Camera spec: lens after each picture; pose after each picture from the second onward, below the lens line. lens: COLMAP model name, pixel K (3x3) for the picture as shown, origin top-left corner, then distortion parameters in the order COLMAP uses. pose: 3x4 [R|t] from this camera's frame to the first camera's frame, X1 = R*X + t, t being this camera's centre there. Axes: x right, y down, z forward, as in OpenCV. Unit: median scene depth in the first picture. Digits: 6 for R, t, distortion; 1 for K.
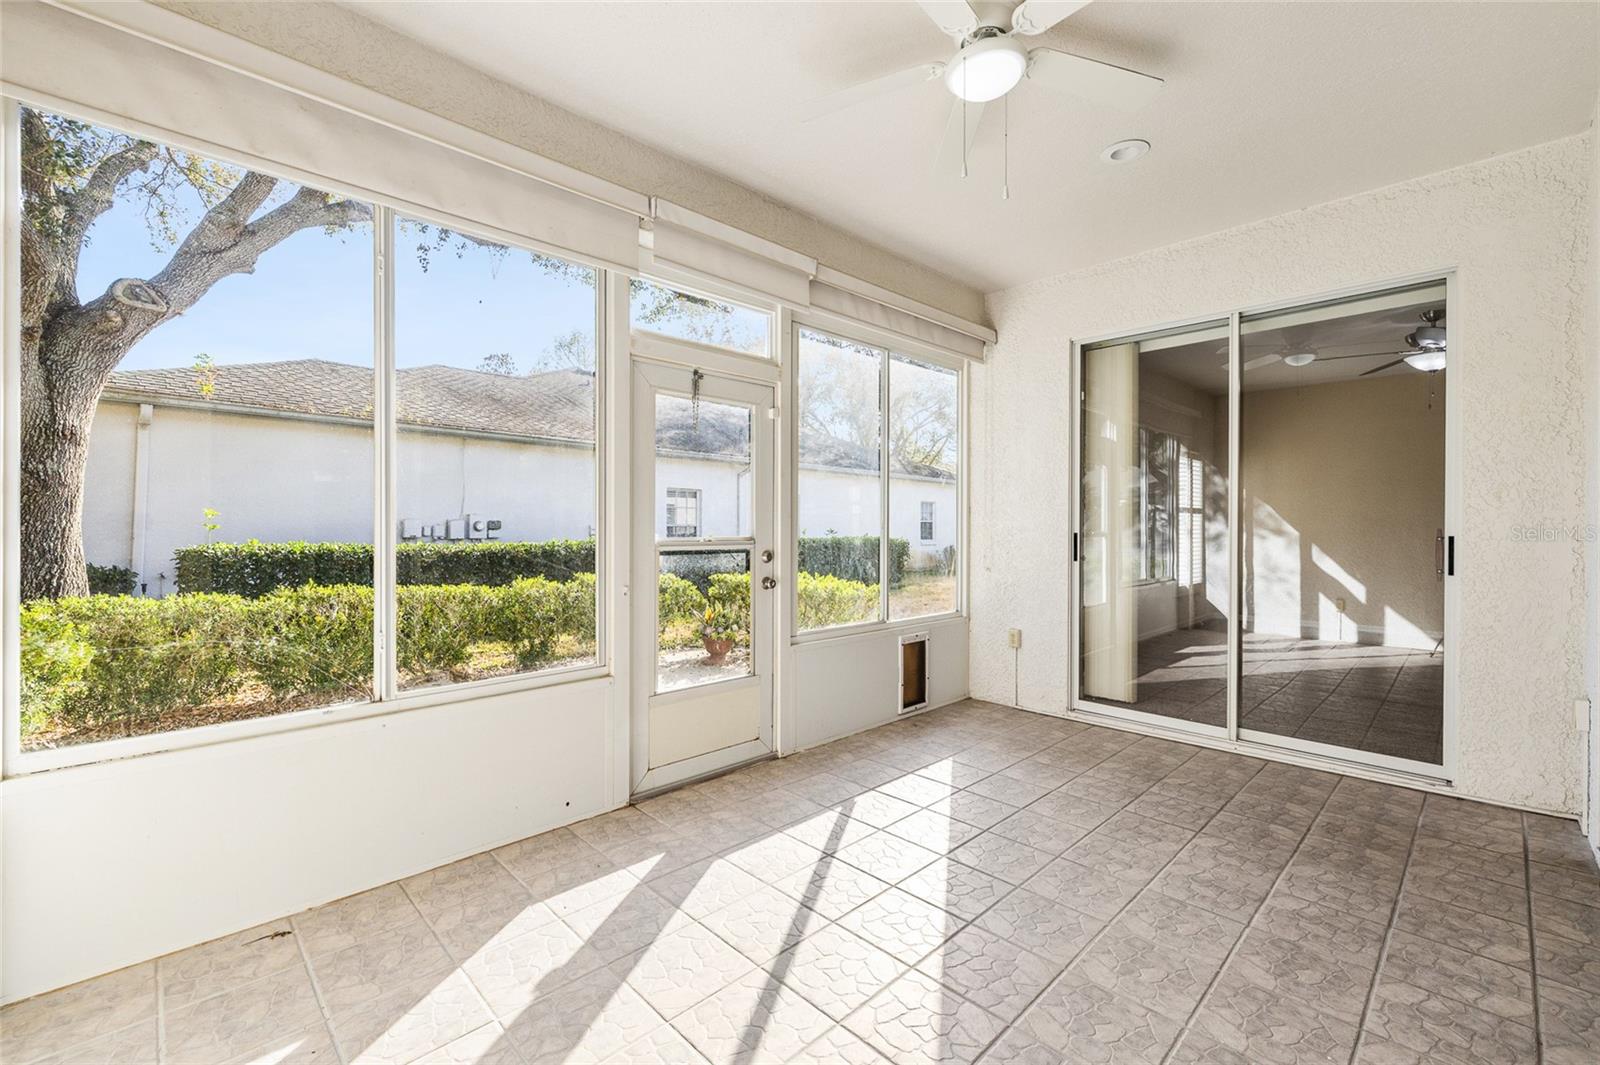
lens RADIAL K [[659.1, 0, 809.3], [0, 659.1, 524.8], [0, 0, 1]] dist [-0.000108, 0.000185]
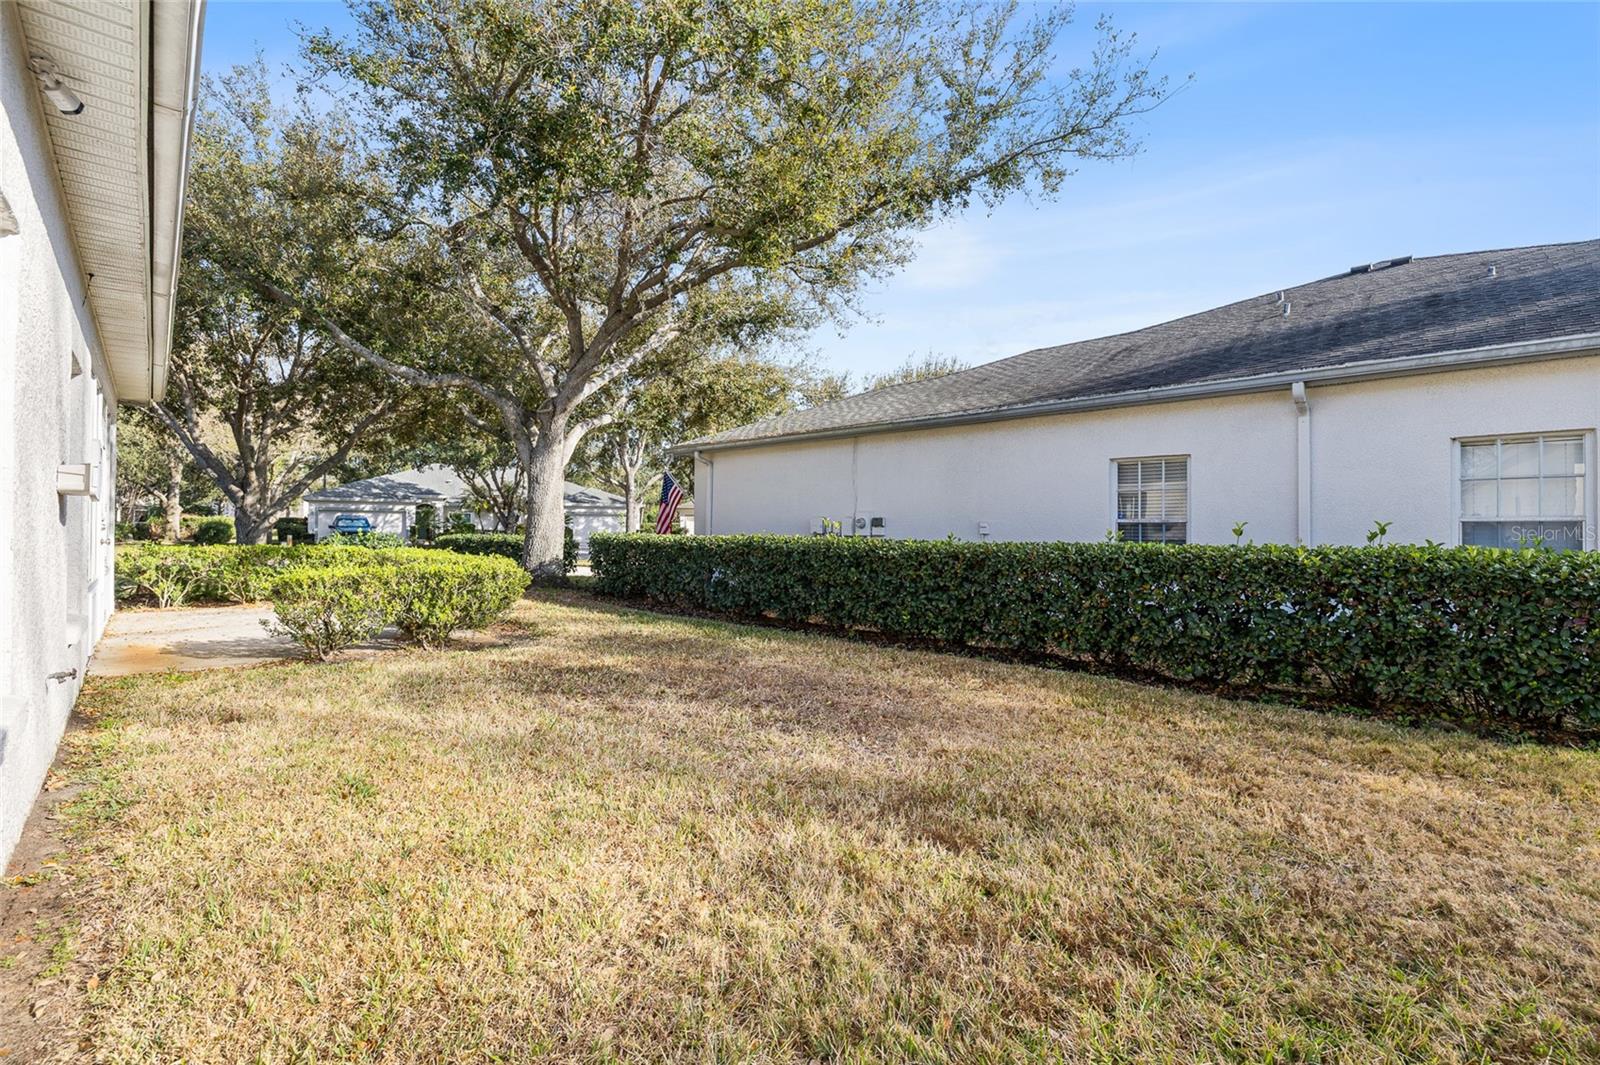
lens RADIAL K [[712.2, 0, 803.3], [0, 712.2, 530.9], [0, 0, 1]] dist [-0.001358, 0.000171]
pose [[-0.030392, -0.002750, -0.999534, 0.802295], [-0.005259, 0.999983, -0.002591, 0.024259], [0.999524, 0.005177, -0.030406, 1.324654]]
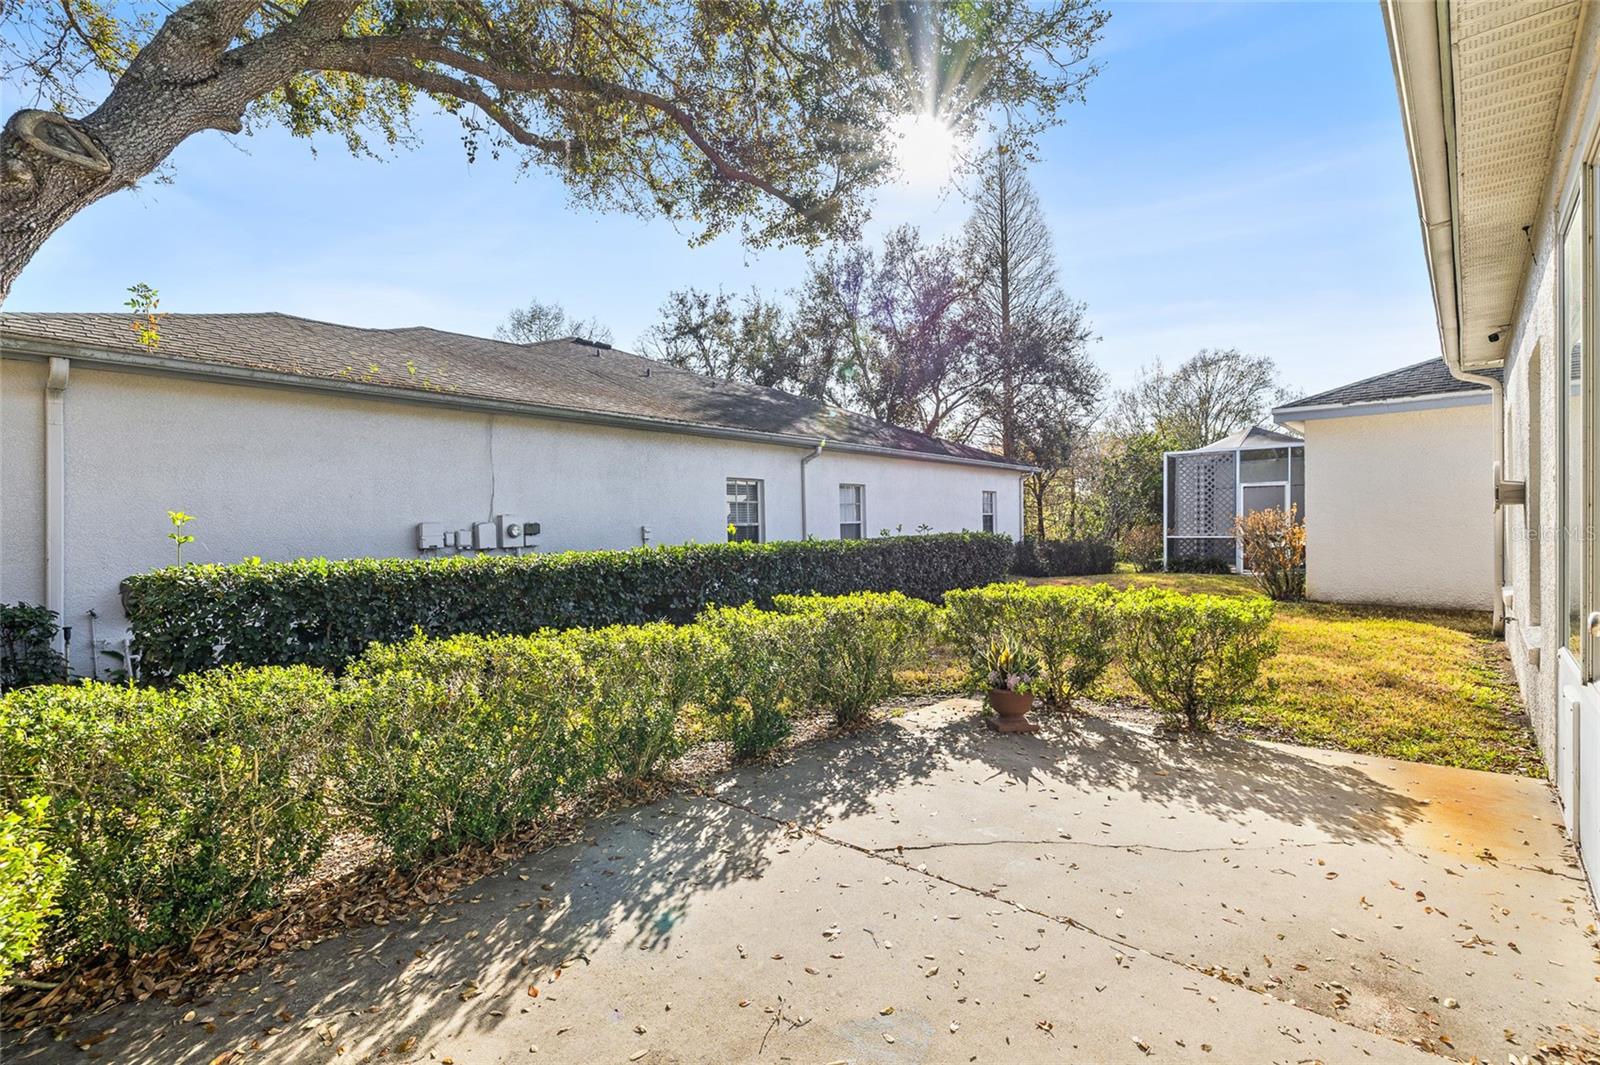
lens RADIAL K [[712.2, 0, 804.9], [0, 712.2, 534.5], [0, 0, 1]] dist [-0.001358, 0.000171]
pose [[0.998785, -0.024714, 0.042626, -0.287655], [0.024036, 0.999577, 0.016351, 0.001498], [-0.043013, -0.015306, 0.998957, 0.246638]]
